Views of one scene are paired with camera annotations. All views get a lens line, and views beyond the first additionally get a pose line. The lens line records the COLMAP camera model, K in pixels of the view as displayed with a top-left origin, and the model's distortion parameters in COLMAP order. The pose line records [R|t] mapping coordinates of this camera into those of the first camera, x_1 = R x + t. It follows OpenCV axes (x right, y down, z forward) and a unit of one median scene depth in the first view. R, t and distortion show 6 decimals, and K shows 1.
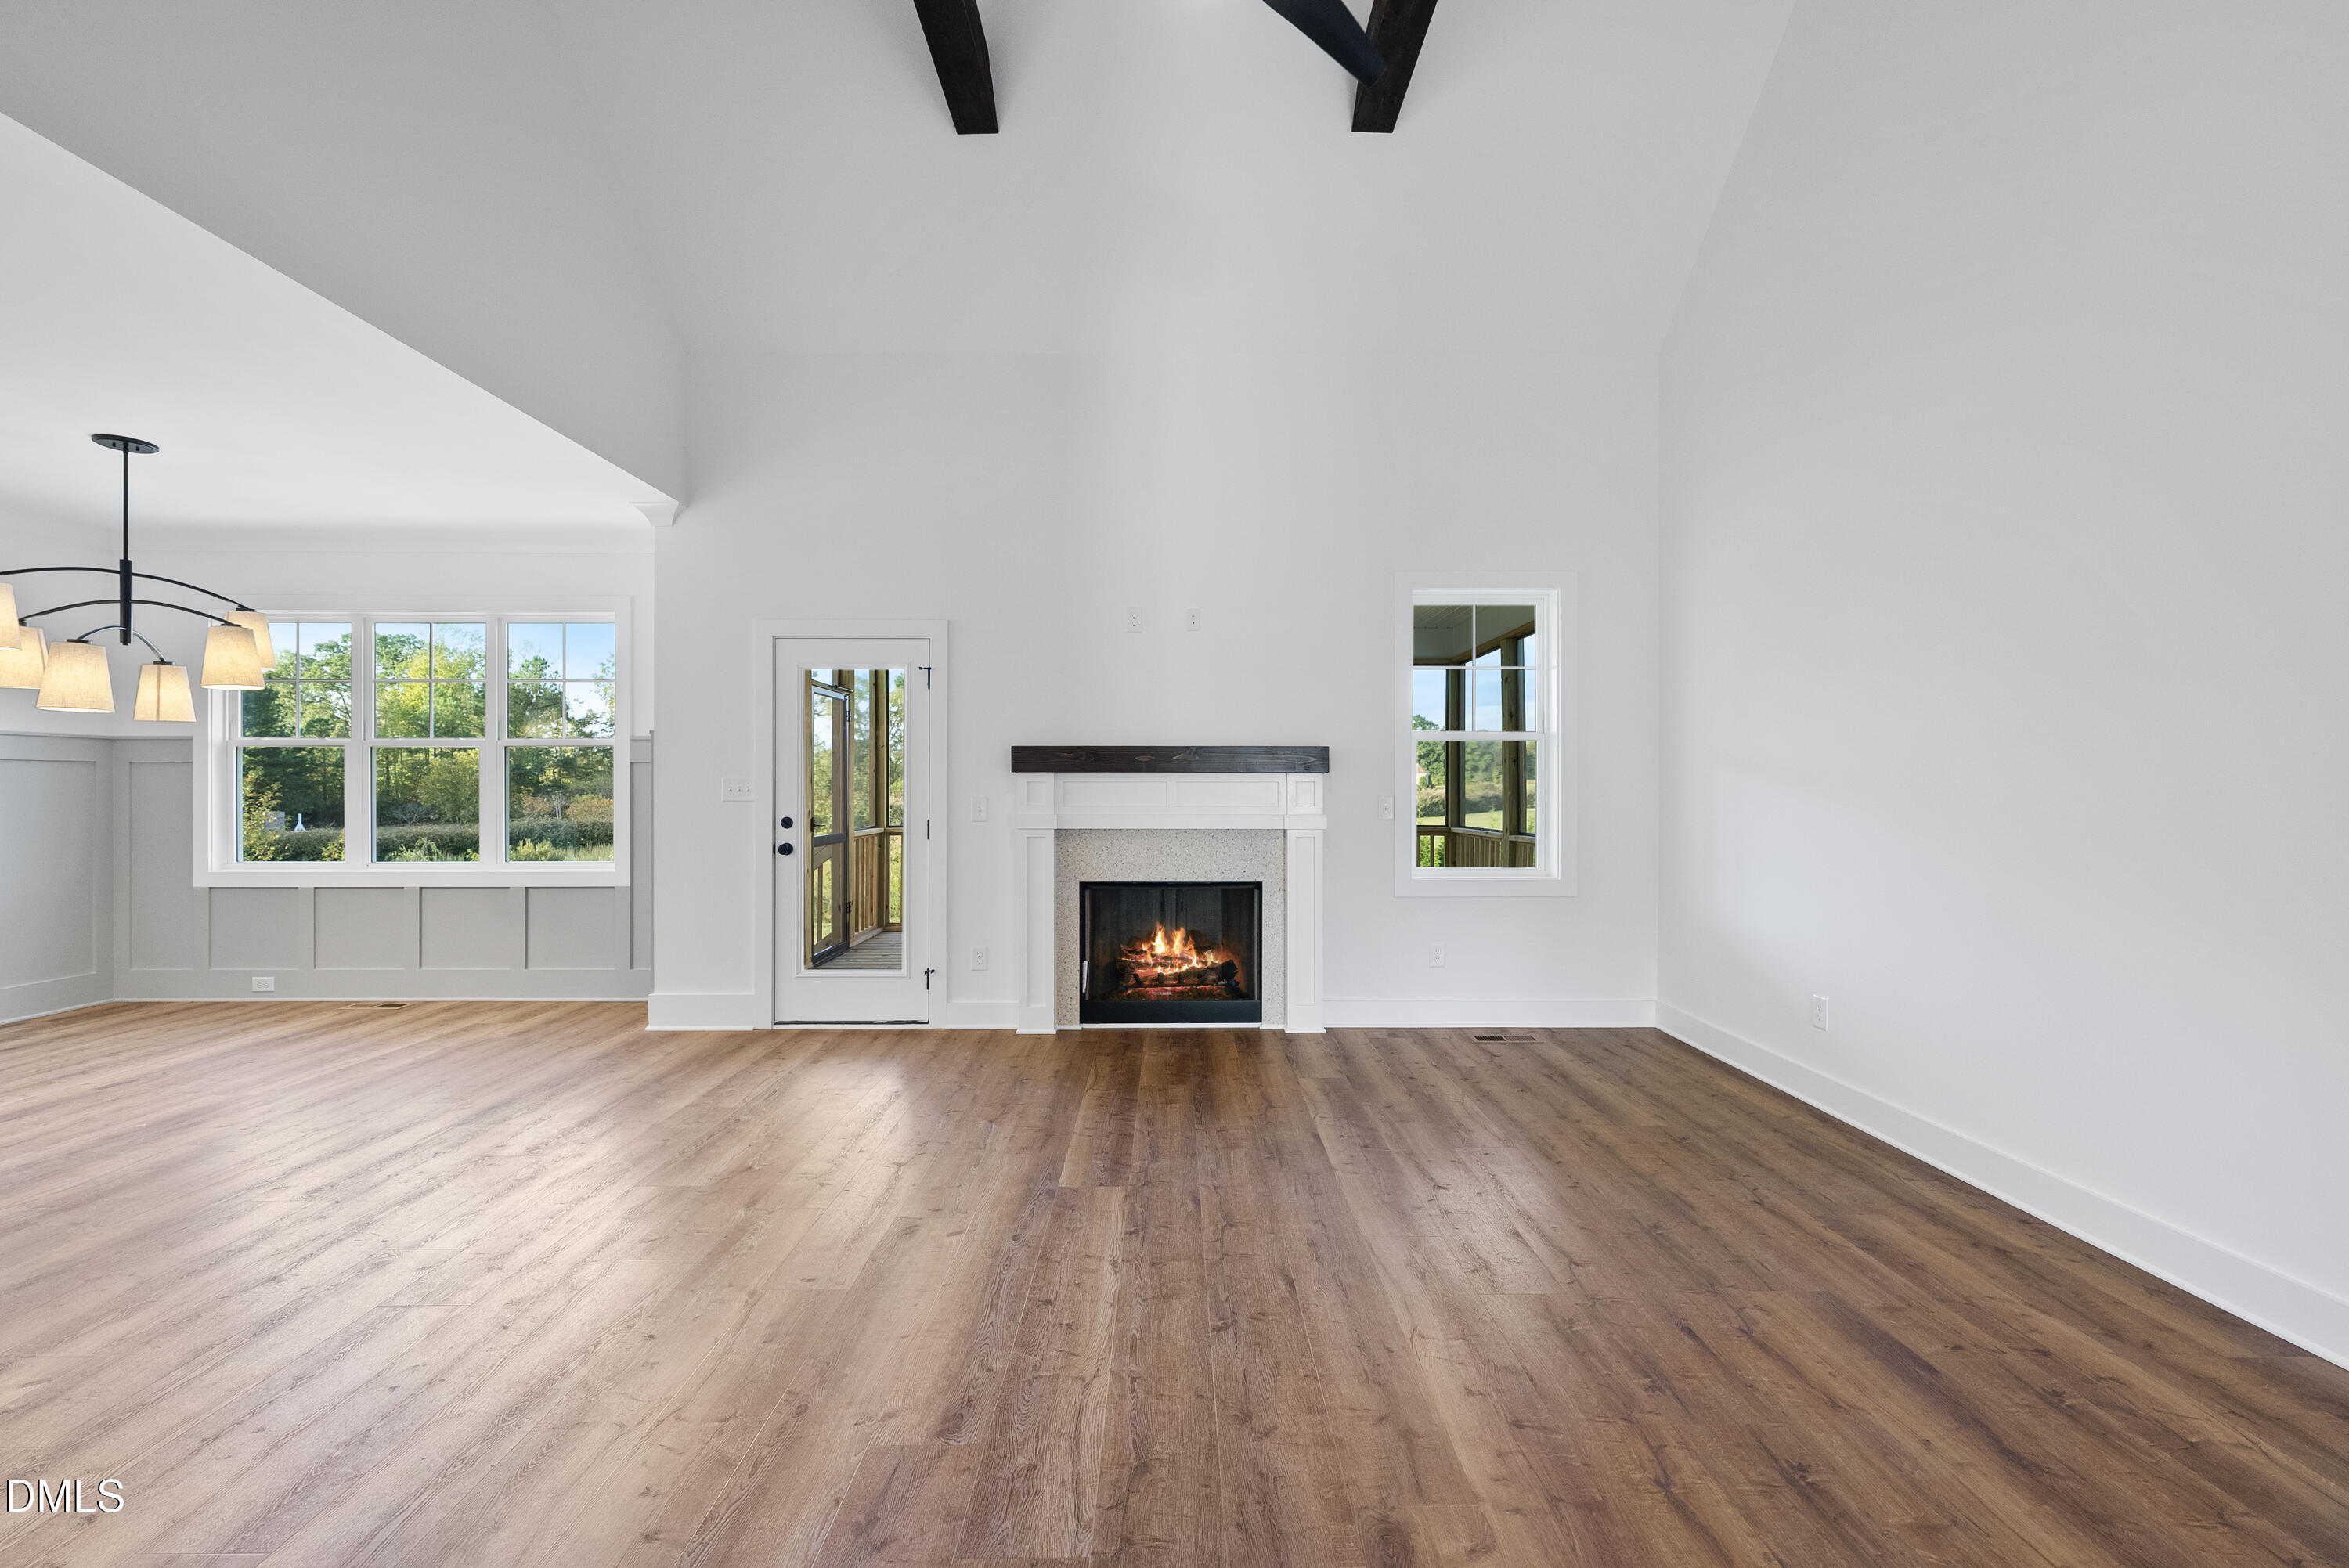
lens RADIAL K [[982.6, 0, 1181.4], [0, 982.6, 792.1], [0, 0, 1]] dist [-0.002179, -0.000855]
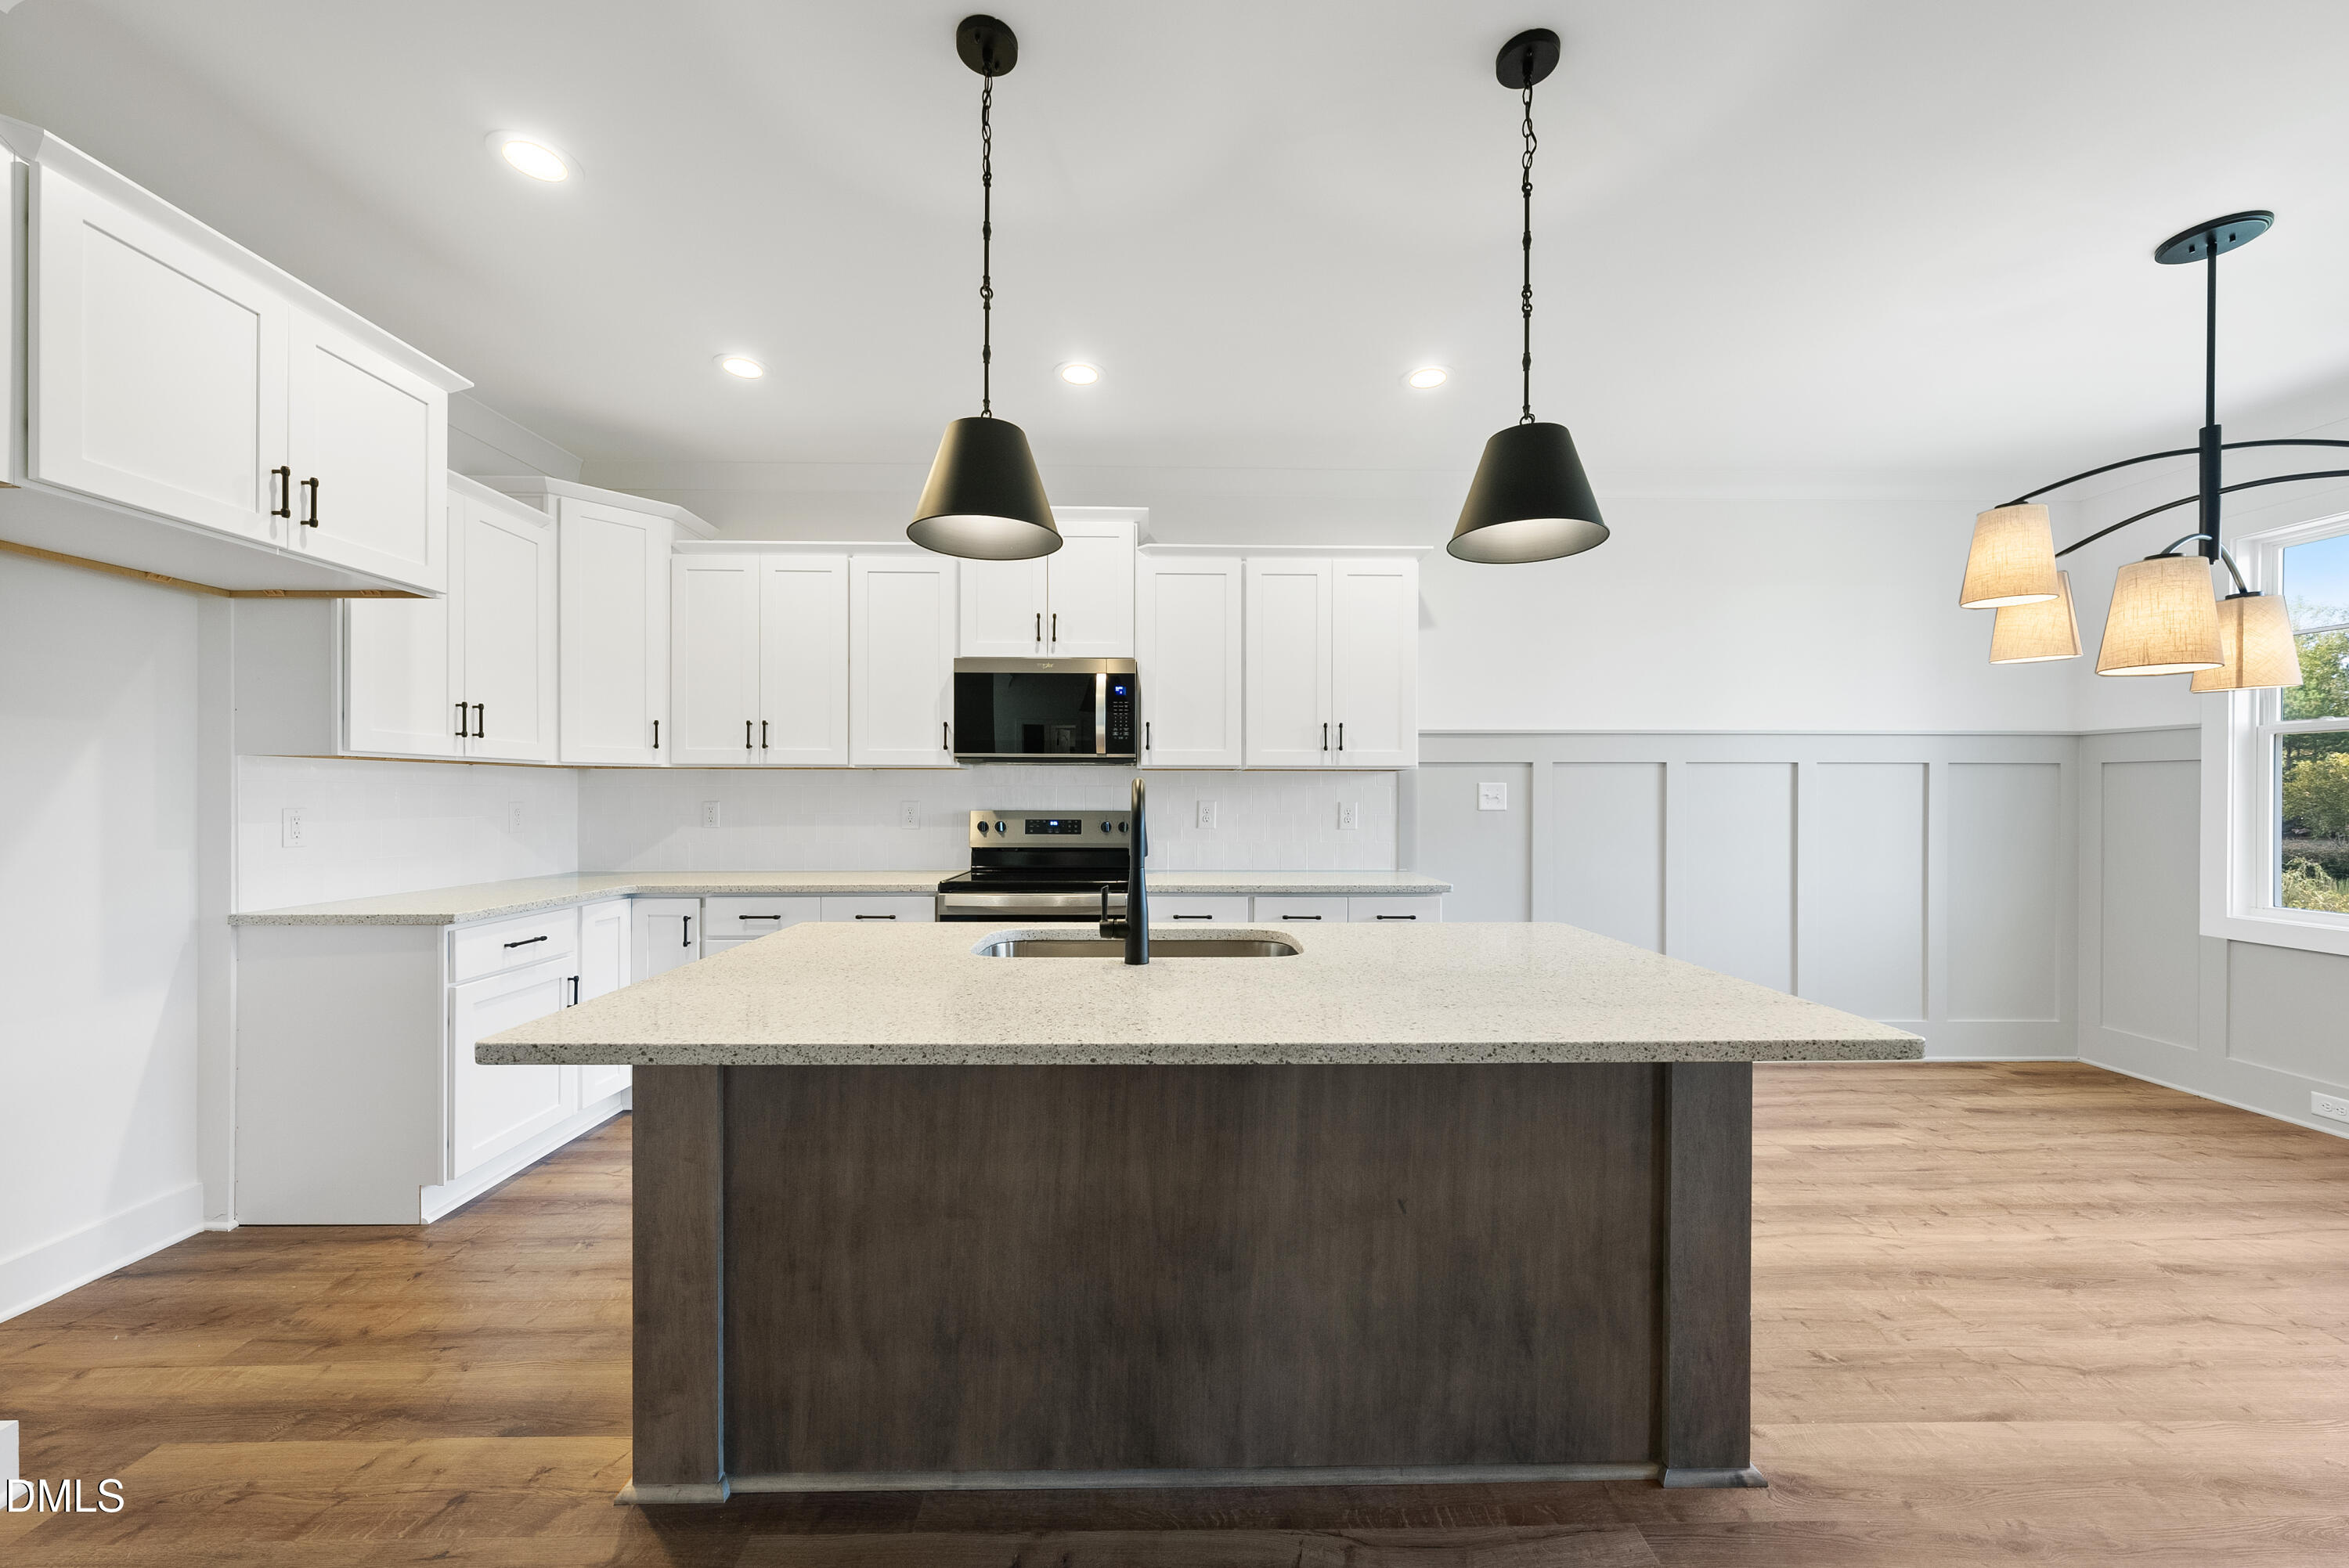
lens RADIAL K [[857.2, 0, 1171.2], [0, 857.2, 789.5], [0, 0, 1]] dist [0.000373, -0.000418]
pose [[0.009777, -0.003362, -0.999947, -0.442771], [-0.008063, 0.999962, -0.003441, -0.000684], [0.999920, 0.008096, 0.009749, 0.276760]]
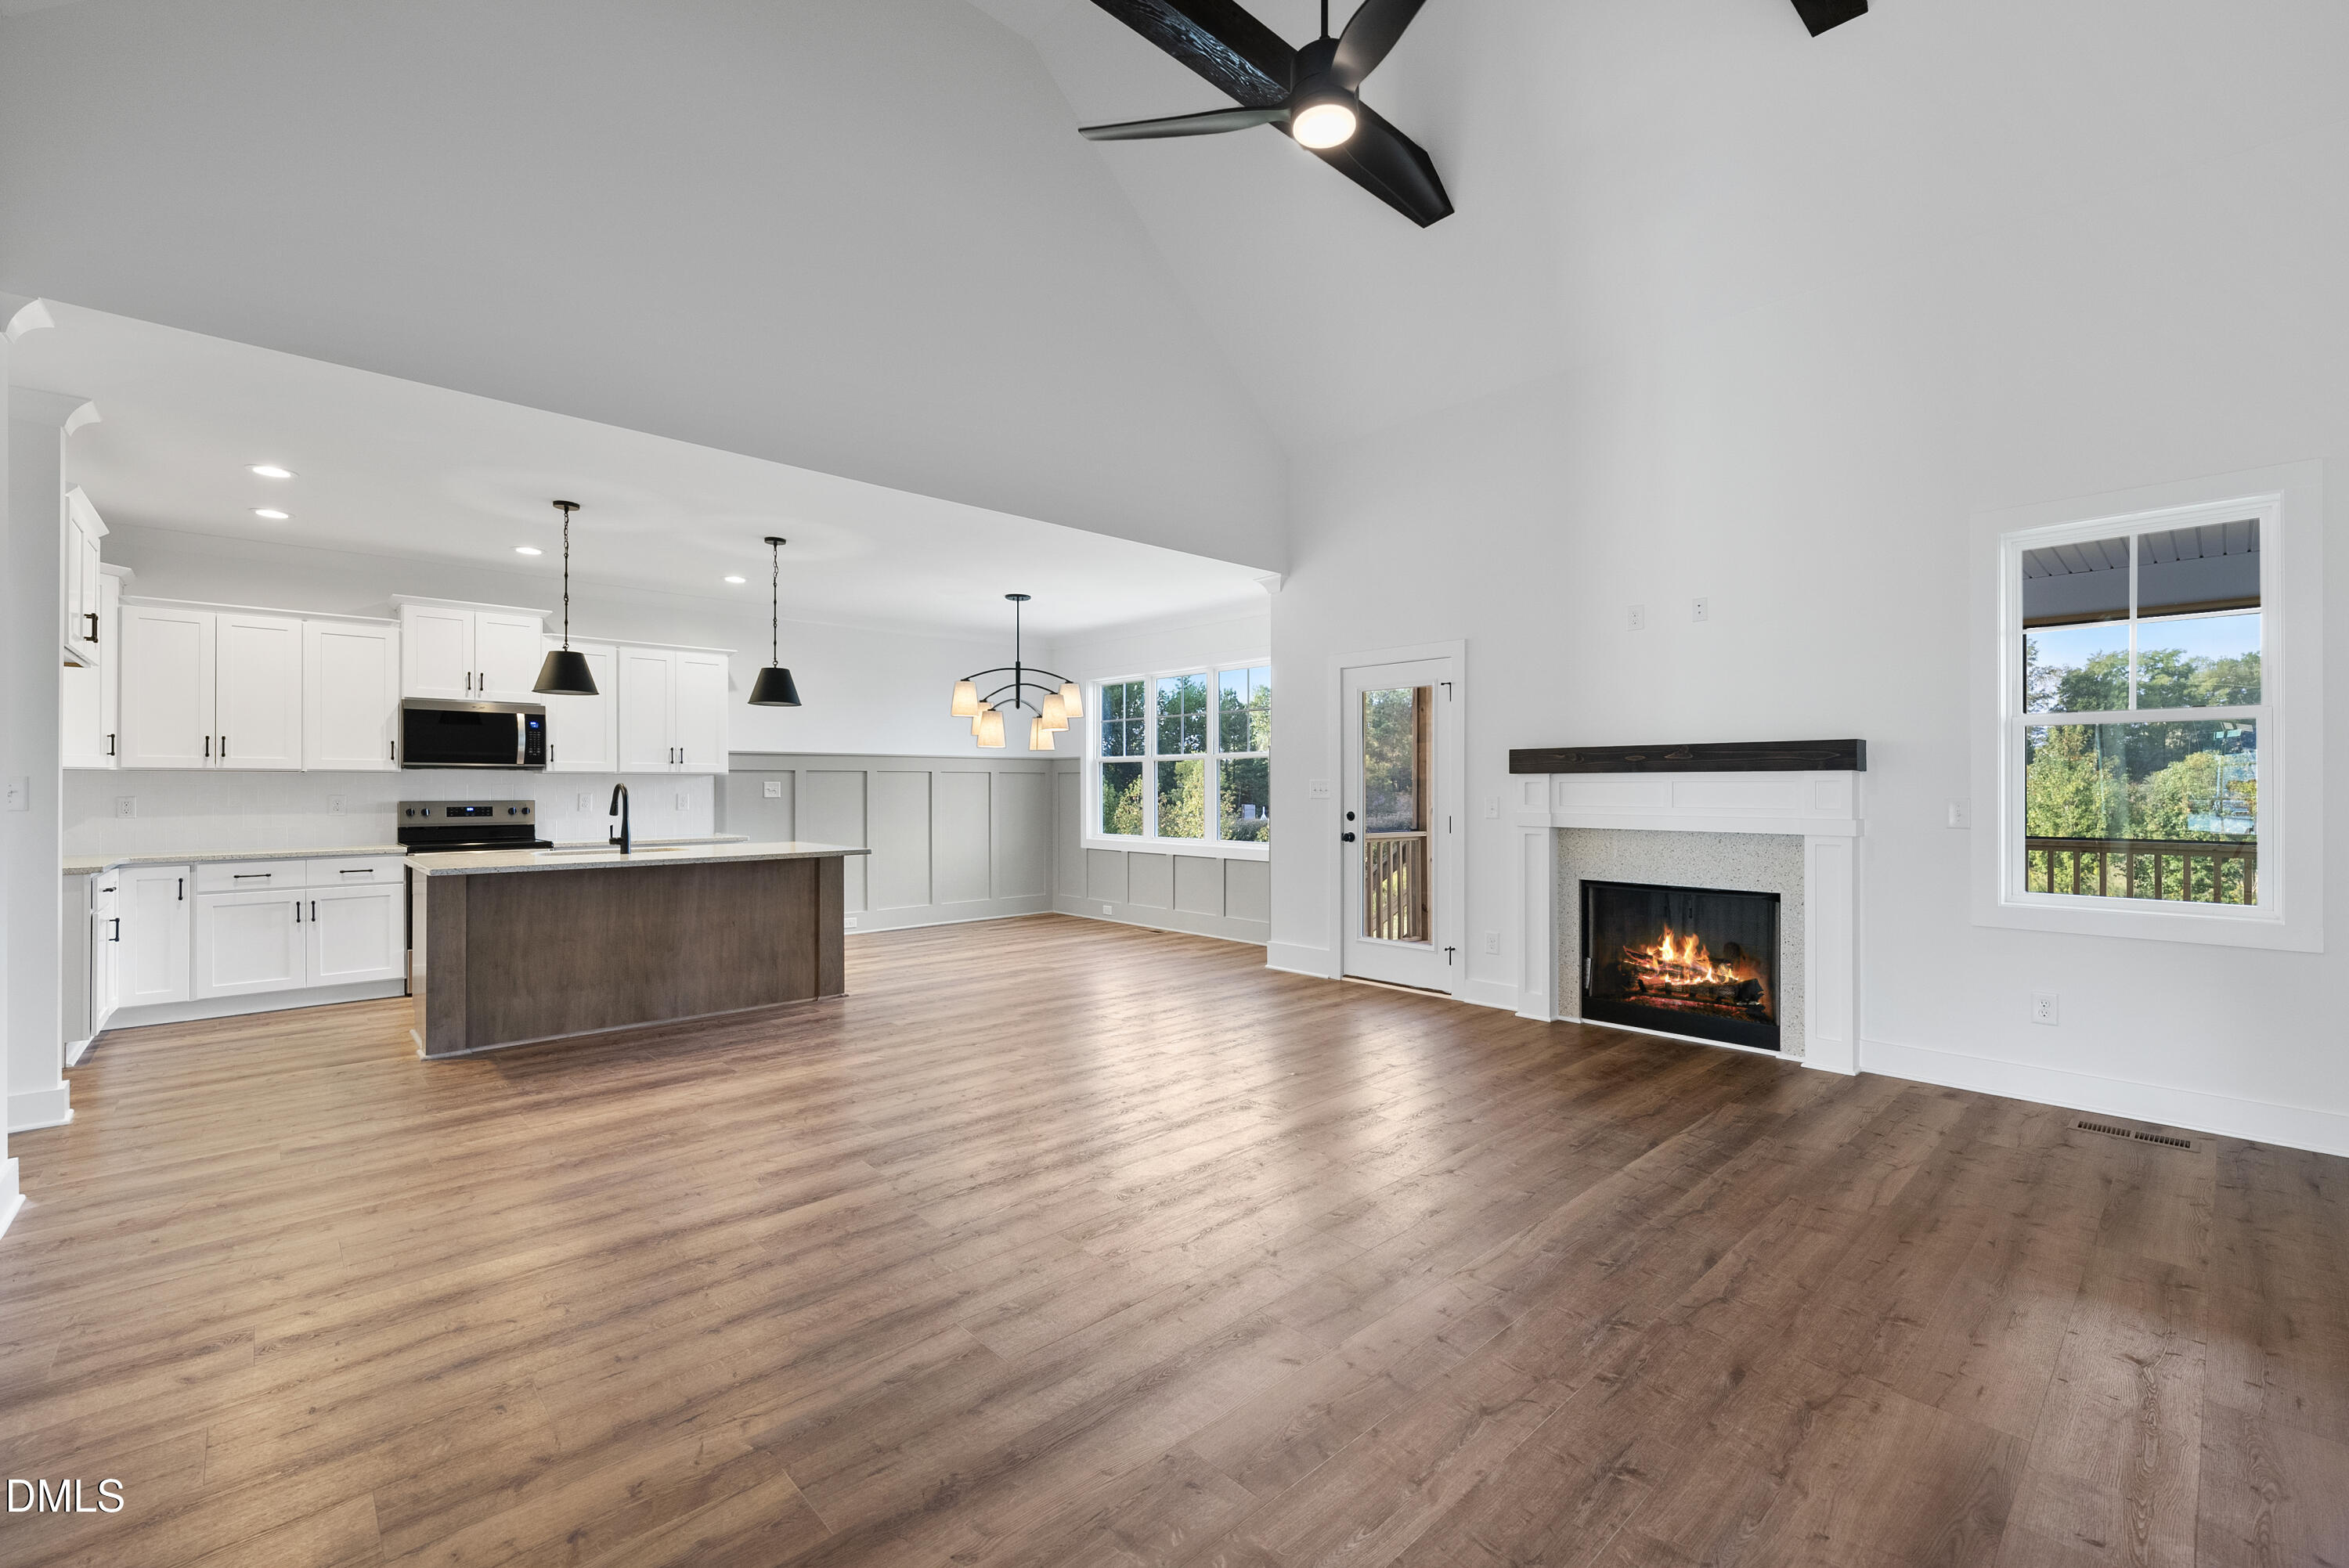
lens RADIAL K [[982.6, 0, 1178.2], [0, 982.6, 795.7], [0, 0, 1]] dist [-0.002179, -0.000855]
pose [[0.676224, 0.005889, -0.736673, 0.369231], [-0.003568, 0.999983, 0.004718, 0.000062], [0.736688, -0.000562, 0.676233, -0.004310]]
